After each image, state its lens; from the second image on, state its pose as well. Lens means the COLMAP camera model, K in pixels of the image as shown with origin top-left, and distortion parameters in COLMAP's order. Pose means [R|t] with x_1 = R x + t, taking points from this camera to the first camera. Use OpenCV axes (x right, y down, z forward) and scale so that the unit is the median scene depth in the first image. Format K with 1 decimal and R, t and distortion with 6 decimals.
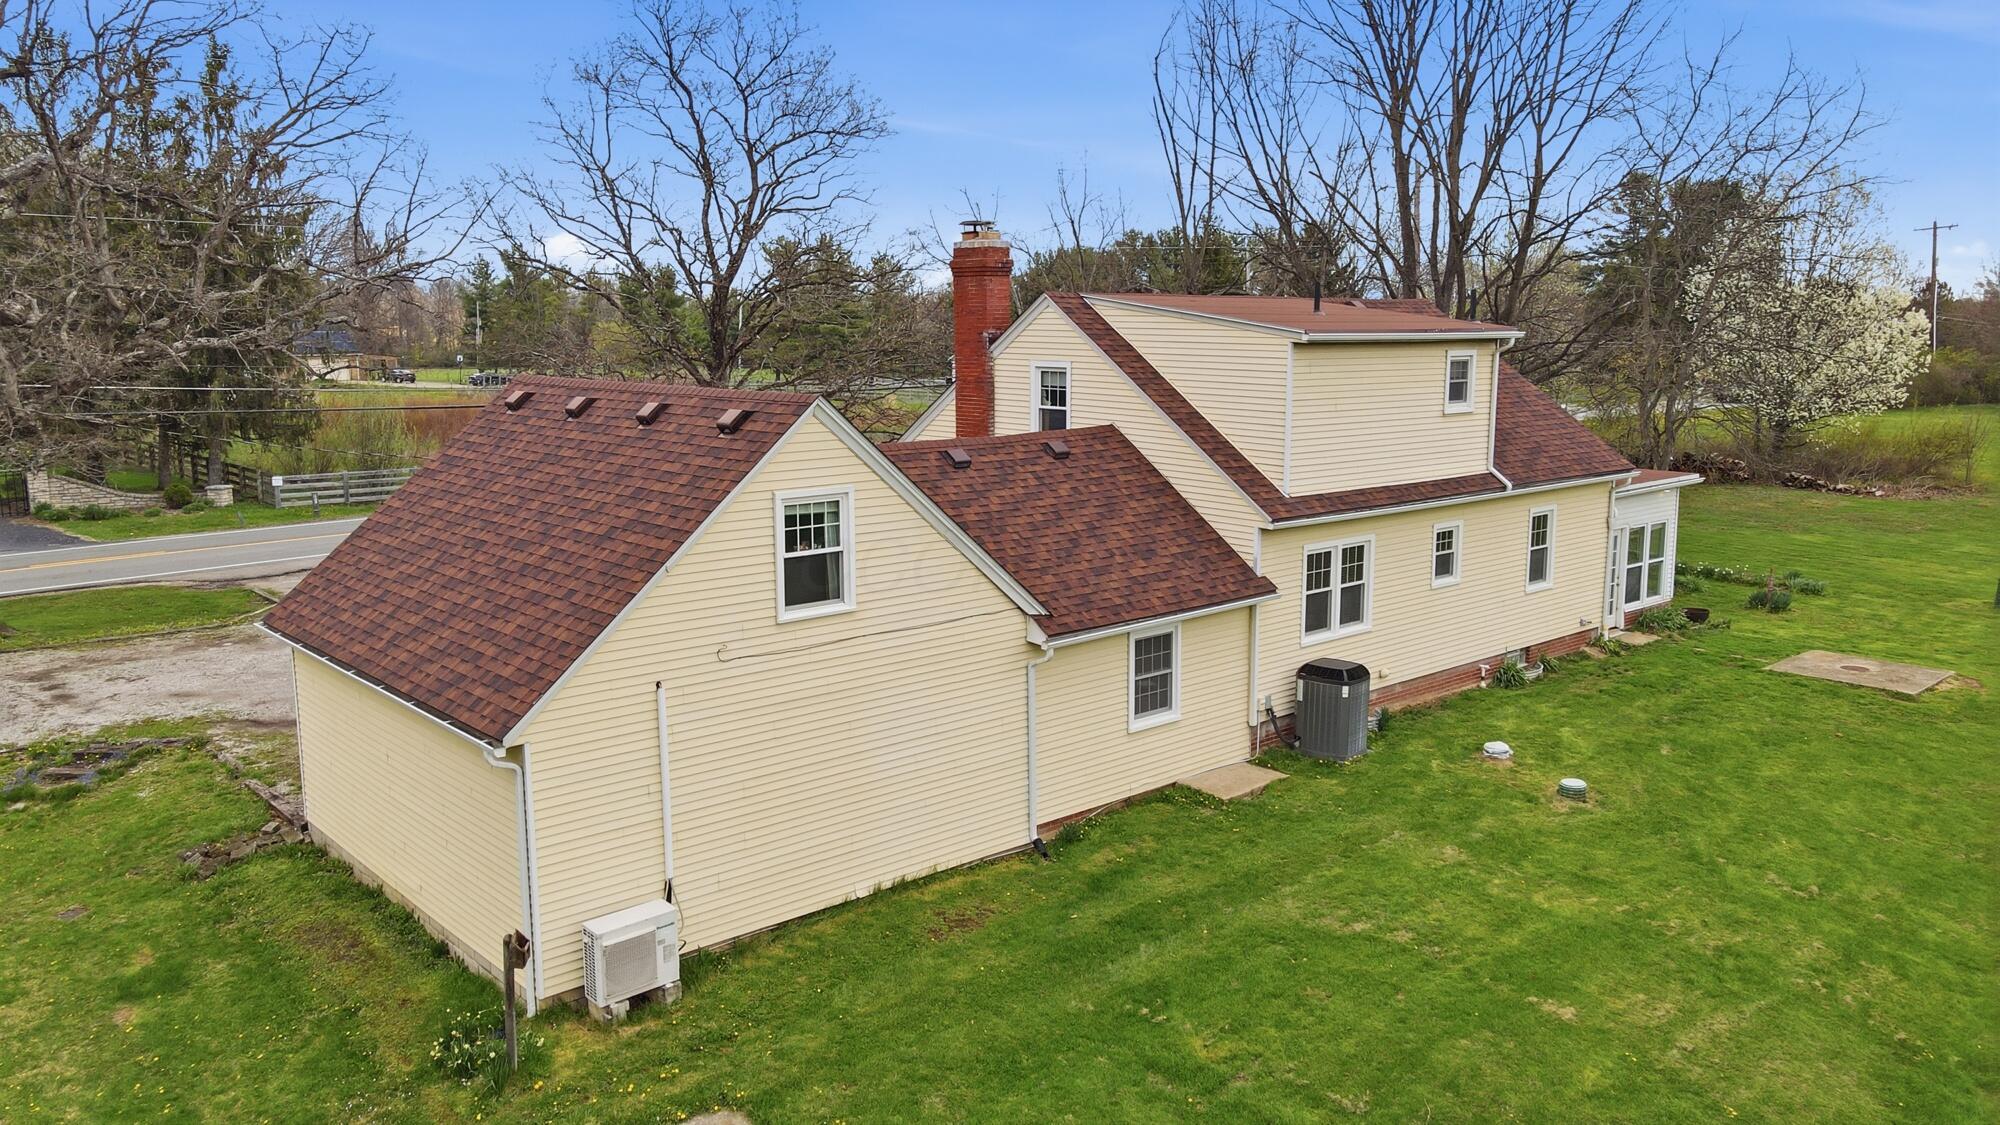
lens RADIAL K [[1485.5, 0, 997.9], [0, 1485.5, 563.9], [0, 0, 1]] dist [-0.000131, -0.000180]
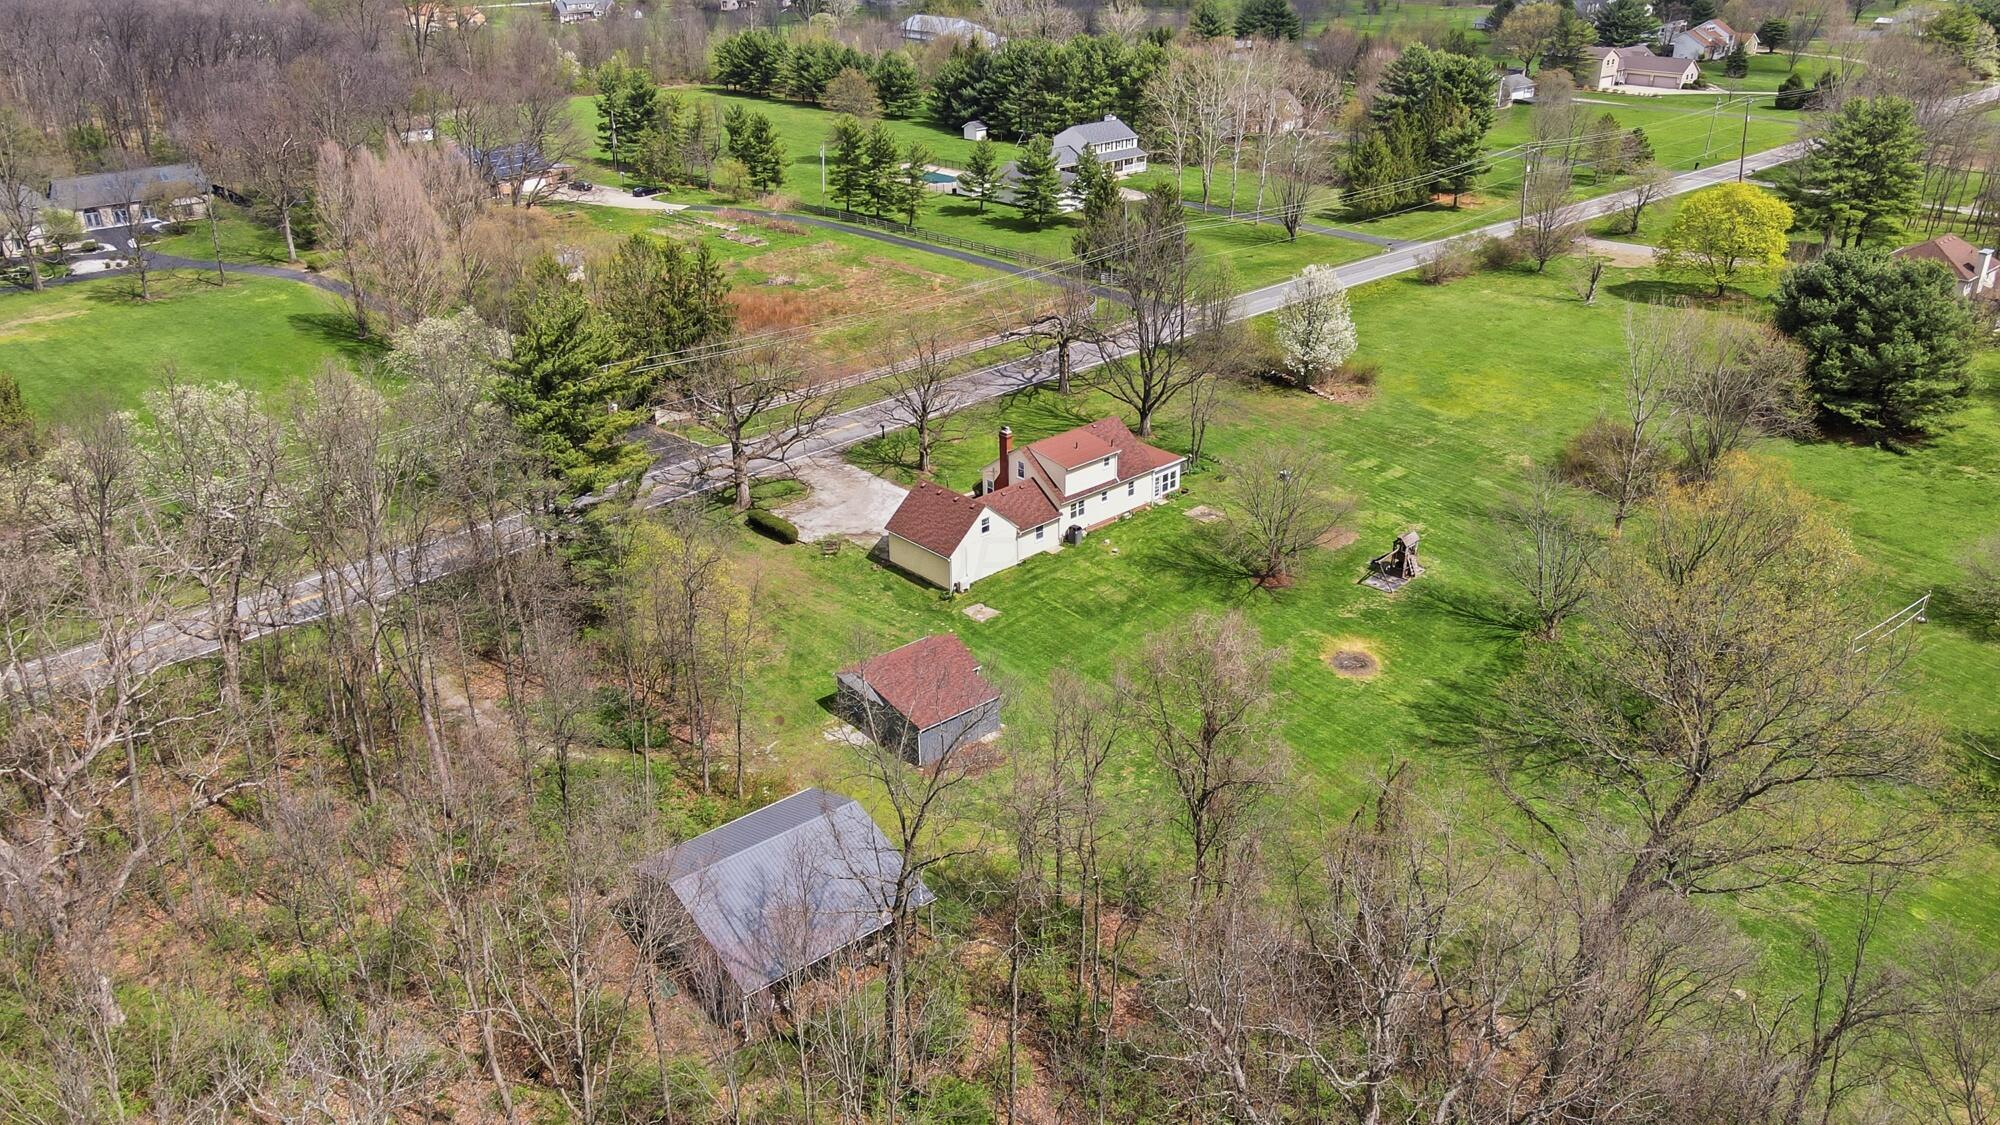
lens RADIAL K [[1485.5, 0, 1000.0], [0, 1485.5, 562.1], [0, 0, 1]] dist [-0.000131, -0.000180]
pose [[0.999724, -0.013130, 0.019460, -0.152799], [0.007375, 0.962653, 0.270639, -1.317453], [-0.022287, -0.270421, 0.962484, -4.356554]]
